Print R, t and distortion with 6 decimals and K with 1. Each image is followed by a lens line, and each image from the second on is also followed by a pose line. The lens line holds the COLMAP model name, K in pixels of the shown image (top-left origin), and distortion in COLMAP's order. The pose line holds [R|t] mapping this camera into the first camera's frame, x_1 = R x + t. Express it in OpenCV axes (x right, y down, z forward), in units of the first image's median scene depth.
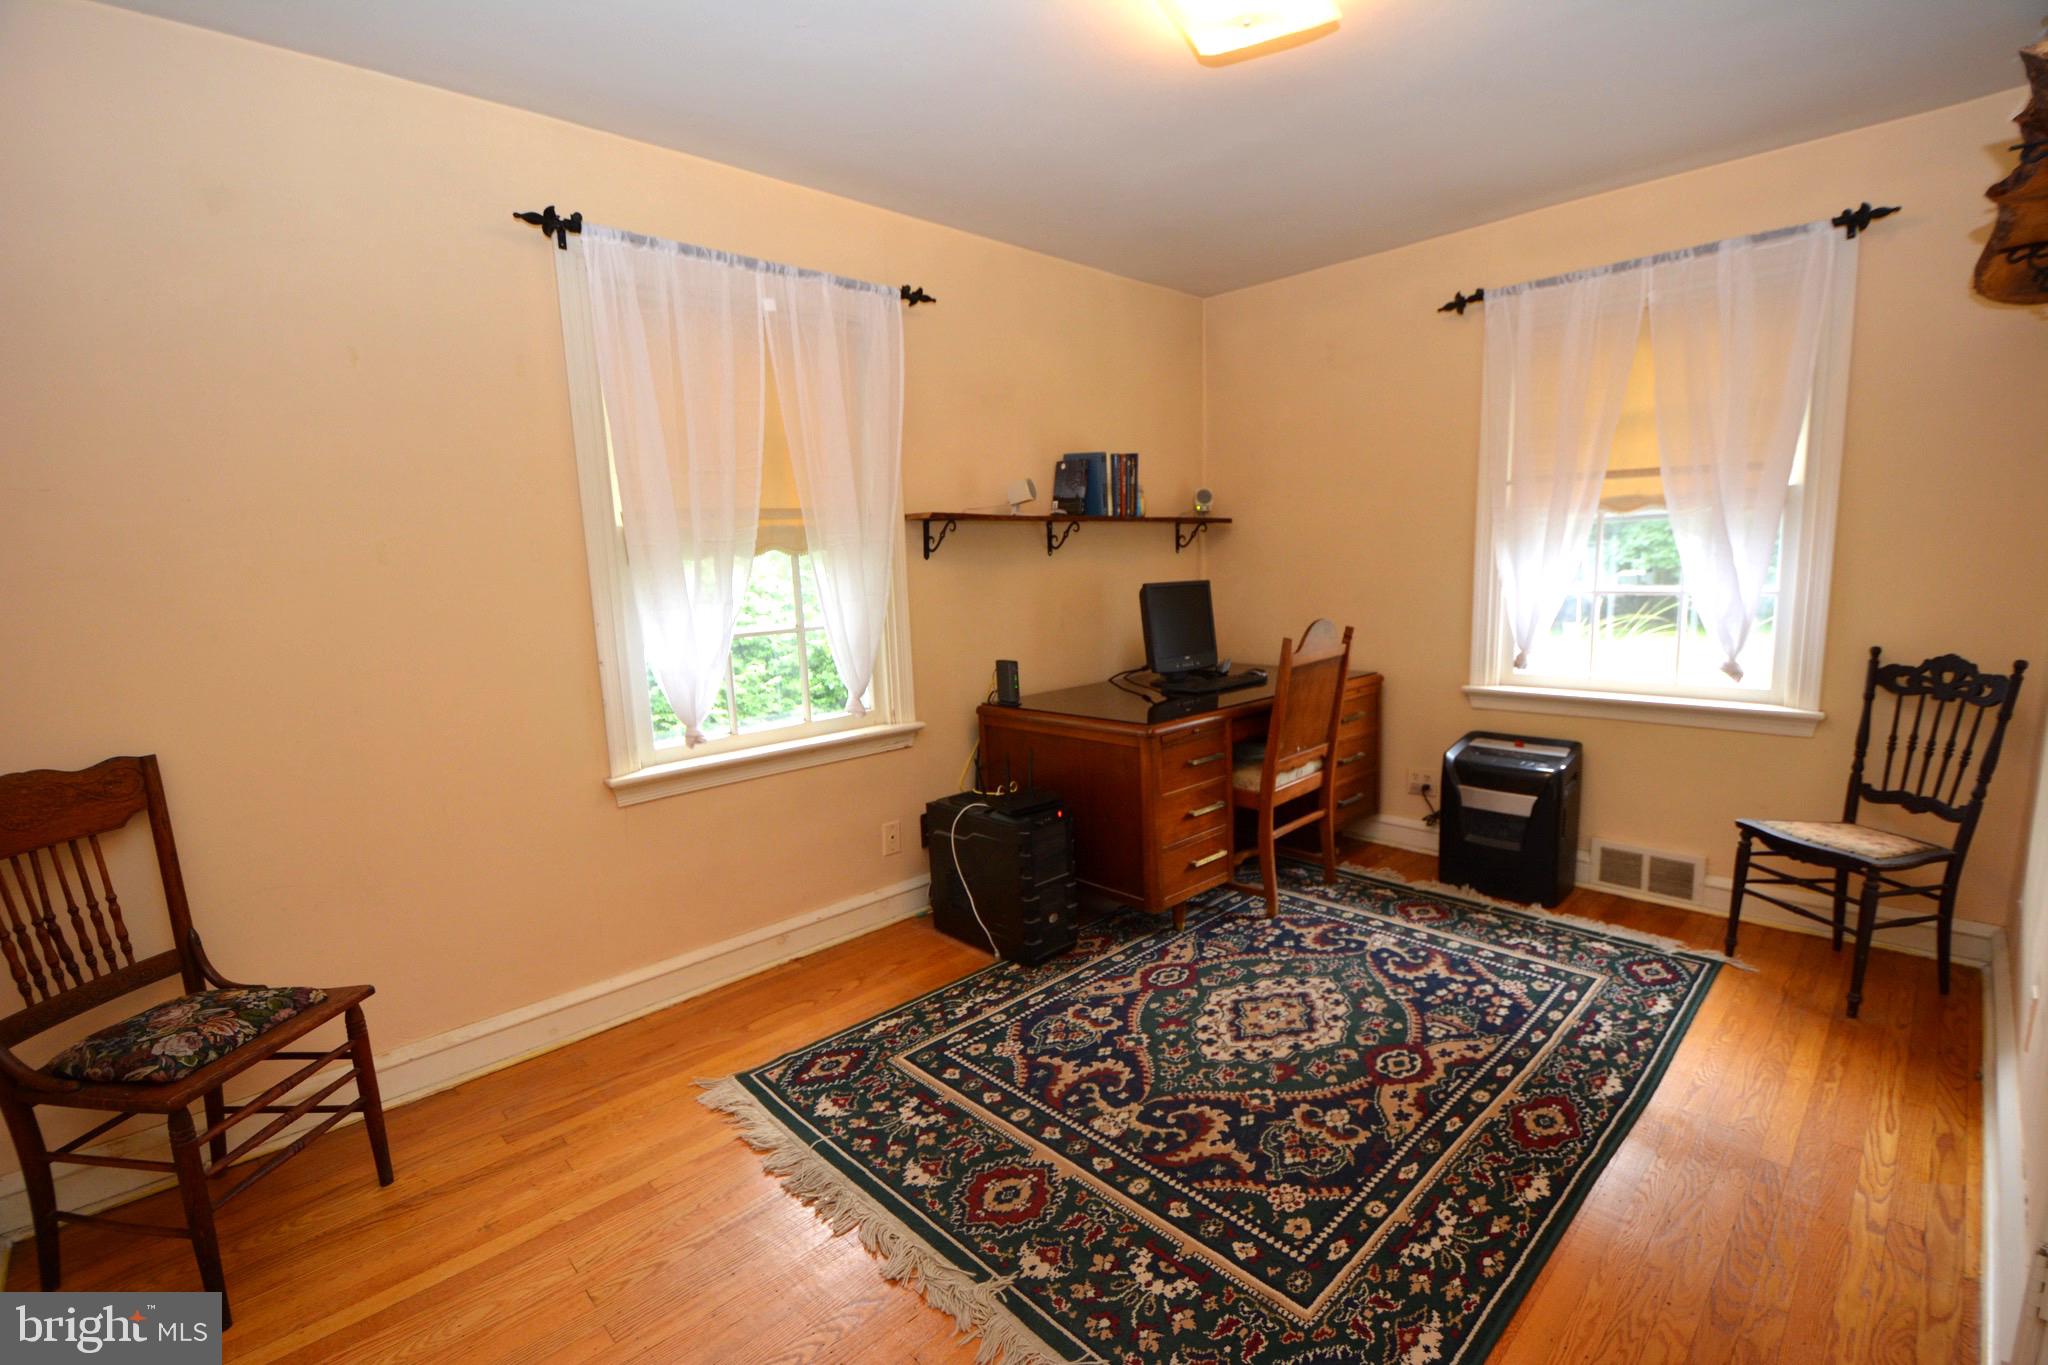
lens RADIAL K [[898.3, 0, 1019.2], [0, 898.3, 668.9], [0, 0, 1]] dist [0.002388, -0.015945]
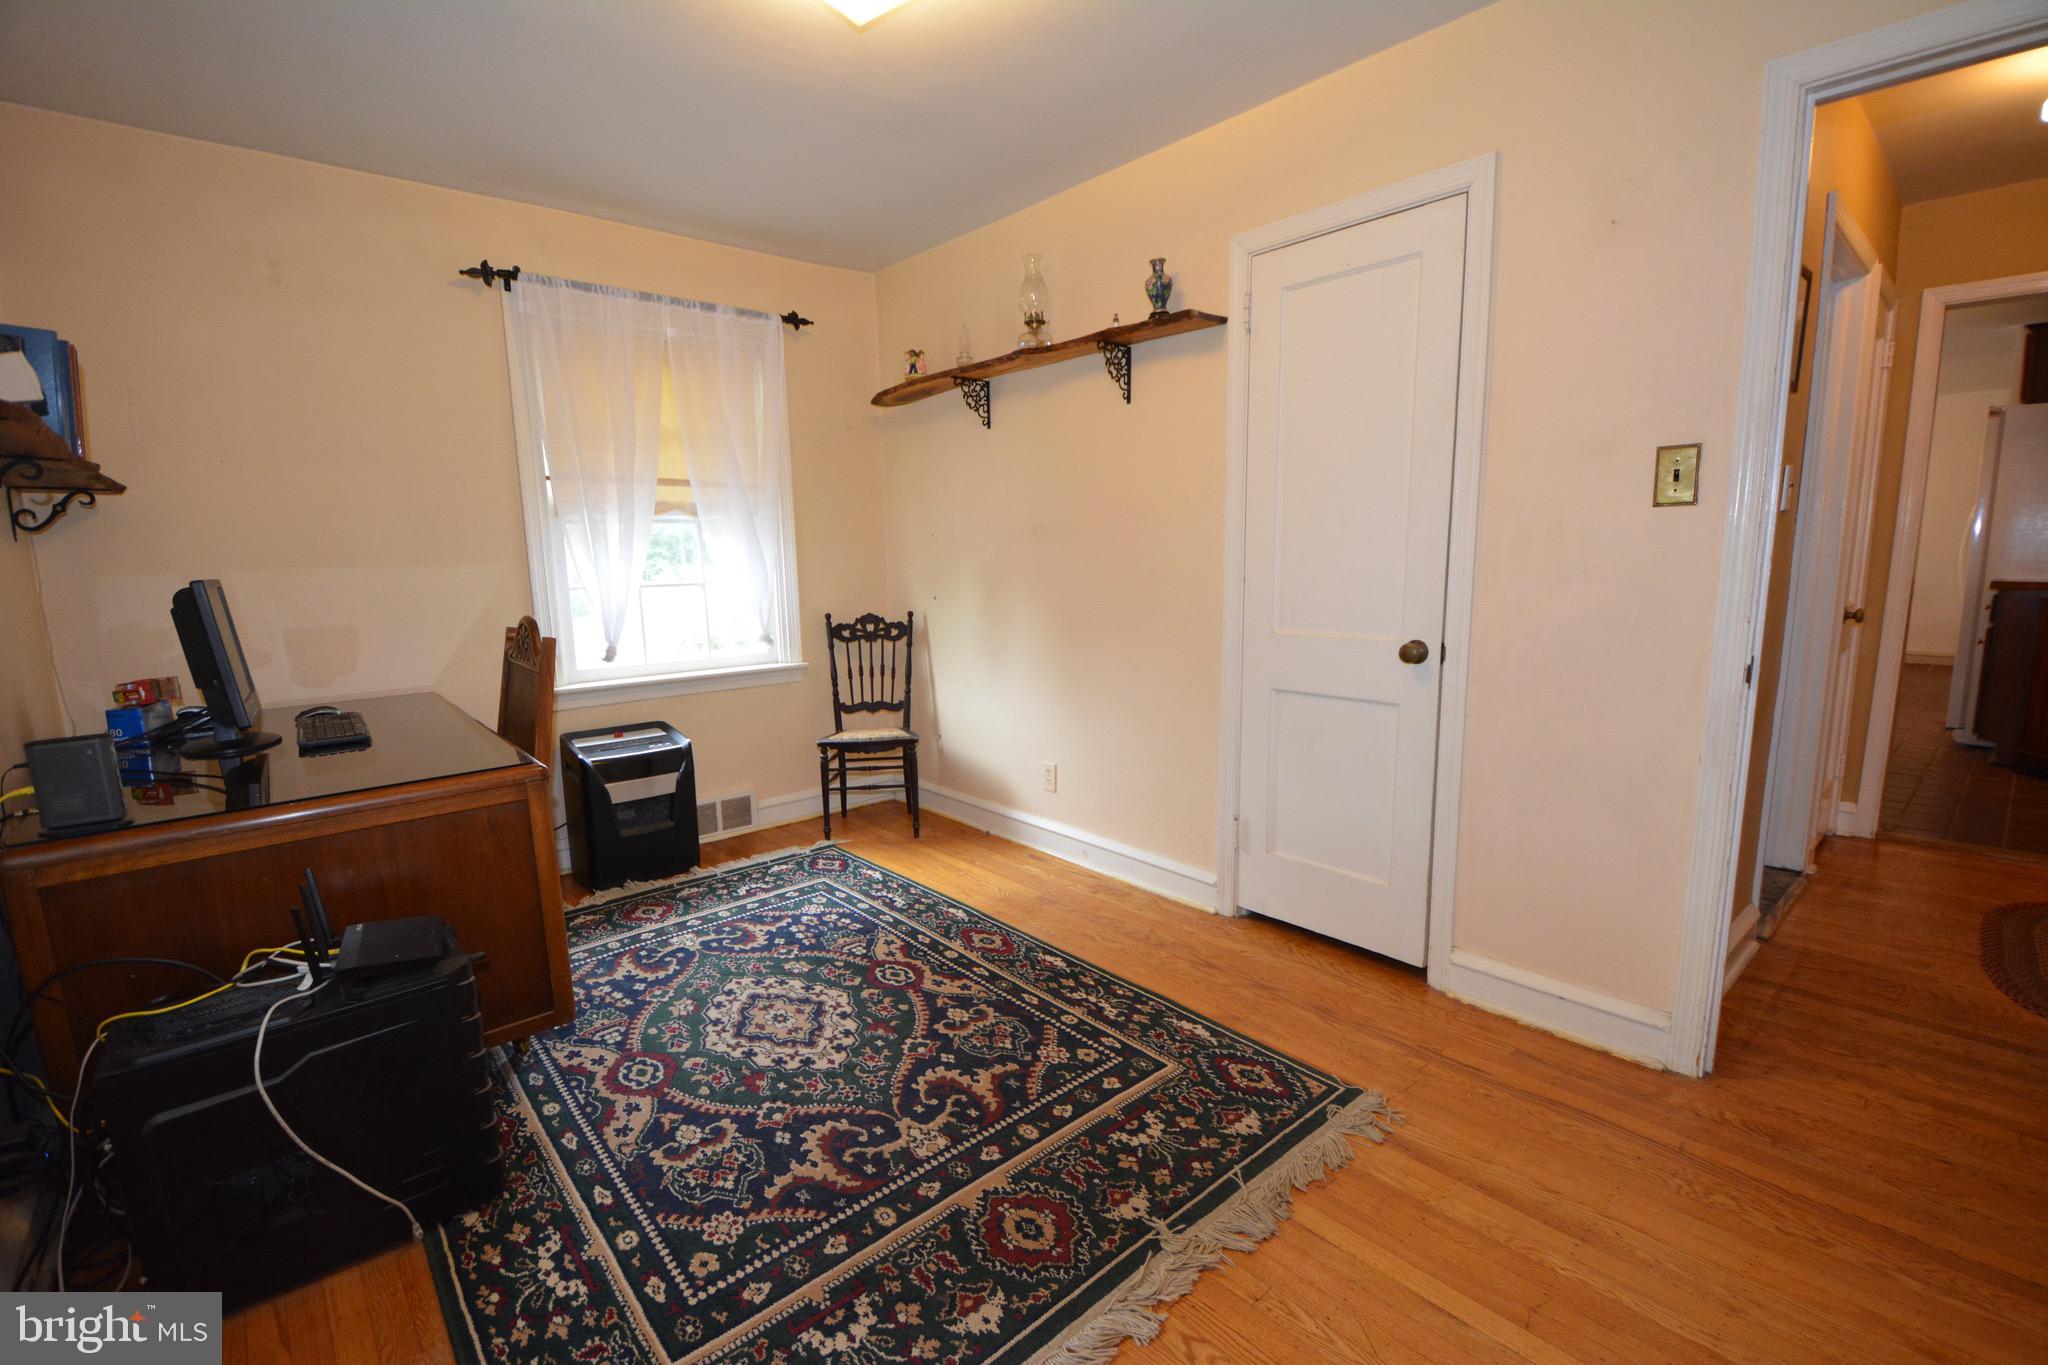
lens RADIAL K [[898.3, 0, 1020.4], [0, 898.3, 692.1], [0, 0, 1]] dist [0.002388, -0.015945]
pose [[0.041394, -0.122034, 0.991662, -0.581548], [0.142878, 0.983036, 0.115008, -0.023592], [-0.988874, 0.136926, 0.058127, 0.626715]]
